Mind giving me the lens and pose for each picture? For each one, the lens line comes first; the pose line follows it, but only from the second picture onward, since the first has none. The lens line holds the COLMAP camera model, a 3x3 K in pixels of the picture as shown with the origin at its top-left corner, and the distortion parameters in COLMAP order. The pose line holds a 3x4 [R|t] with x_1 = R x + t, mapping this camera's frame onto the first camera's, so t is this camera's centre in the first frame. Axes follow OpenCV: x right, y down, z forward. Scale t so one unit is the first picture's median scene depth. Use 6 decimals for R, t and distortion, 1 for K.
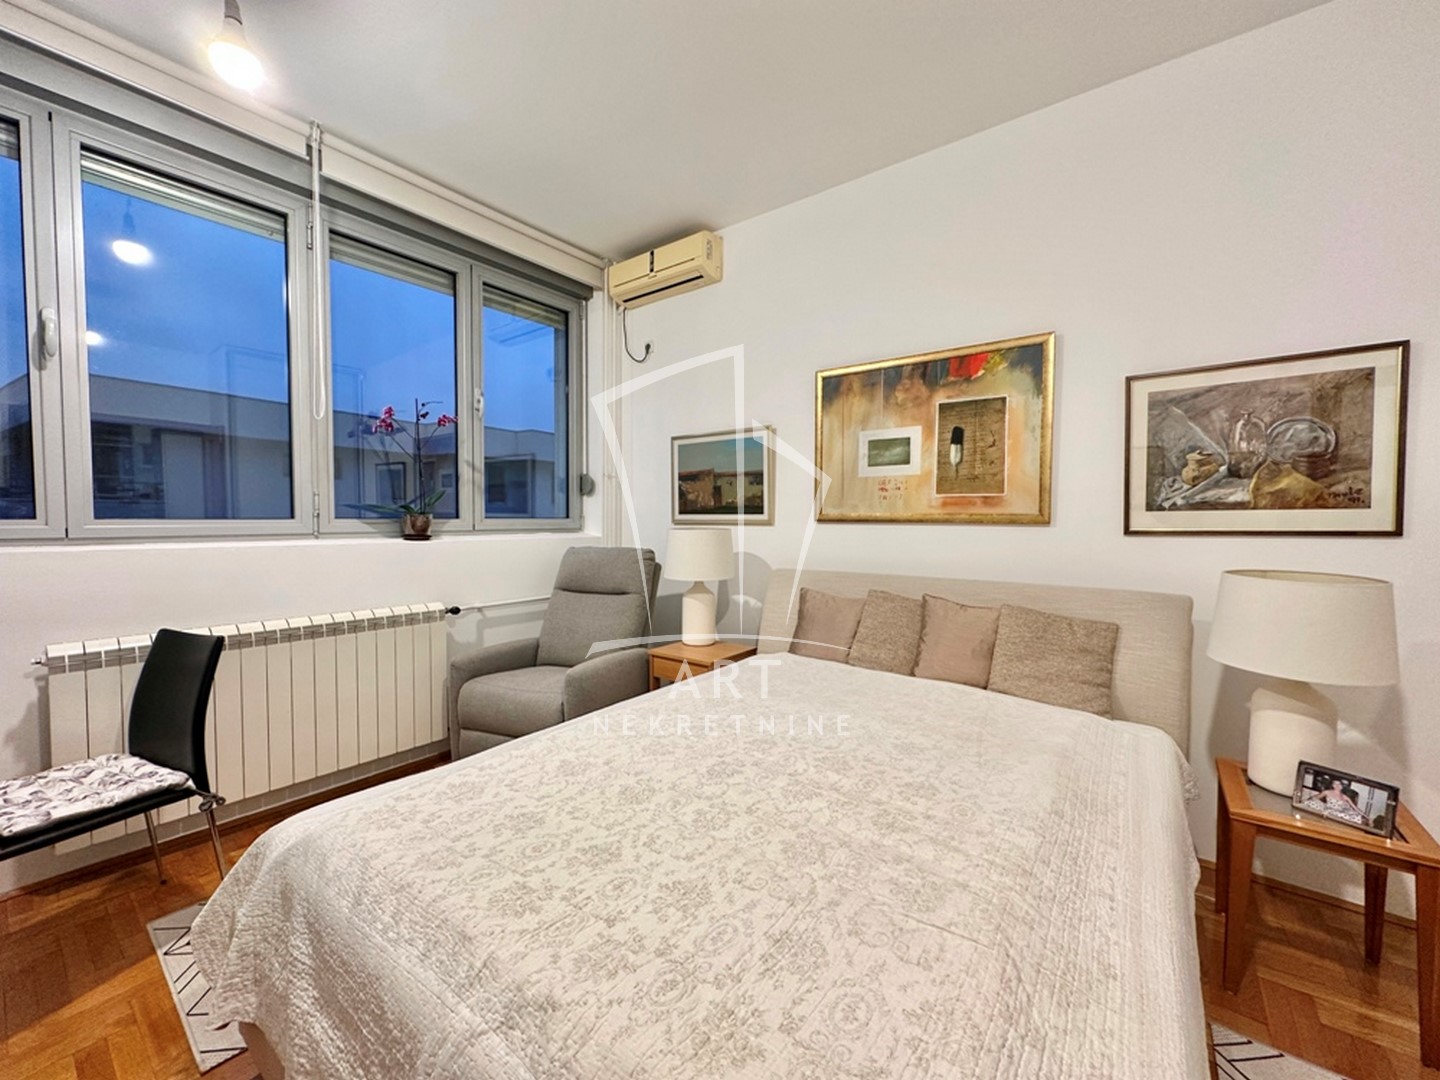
lens RADIAL K [[575.7, 0, 720.0], [0, 575.7, 540.0], [0, 0, 1]] dist [-0.000824, -0.000234]
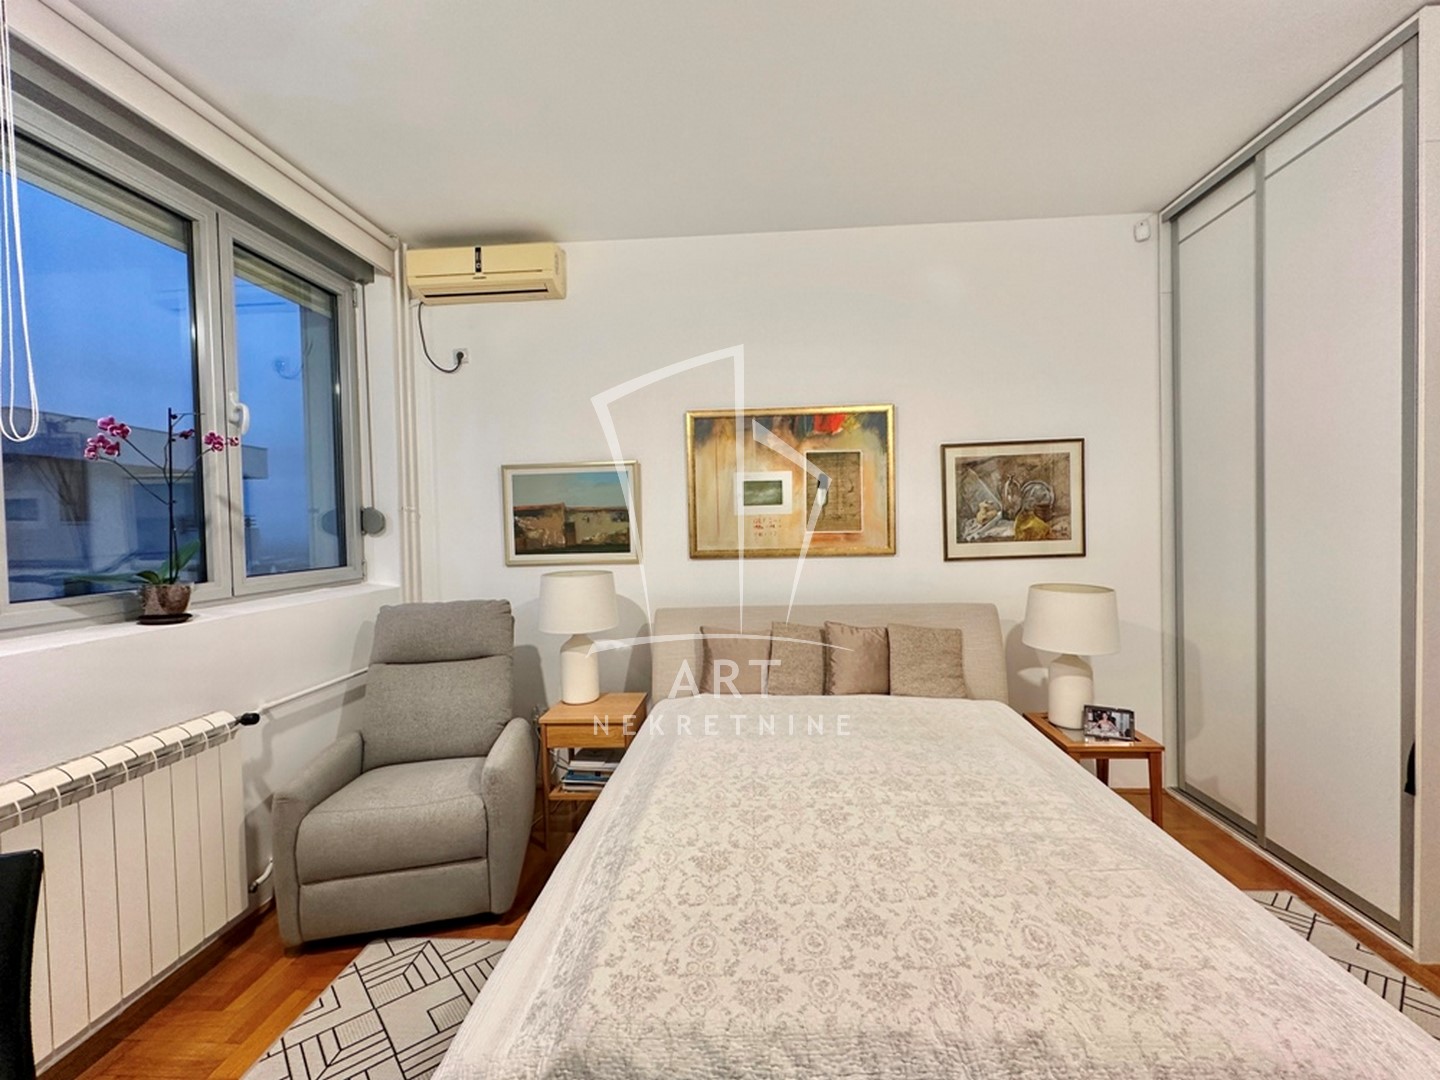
lens RADIAL K [[611.2, 0, 726.9], [0, 611.2, 535.8], [0, 0, 1]] dist [-0.000903, -0.000308]
pose [[0.829224, -0.037770, 0.557639, -0.445760], [0.048239, 0.998828, -0.004079, -0.075397], [-0.556831, 0.030282, 0.830073, 0.082330]]
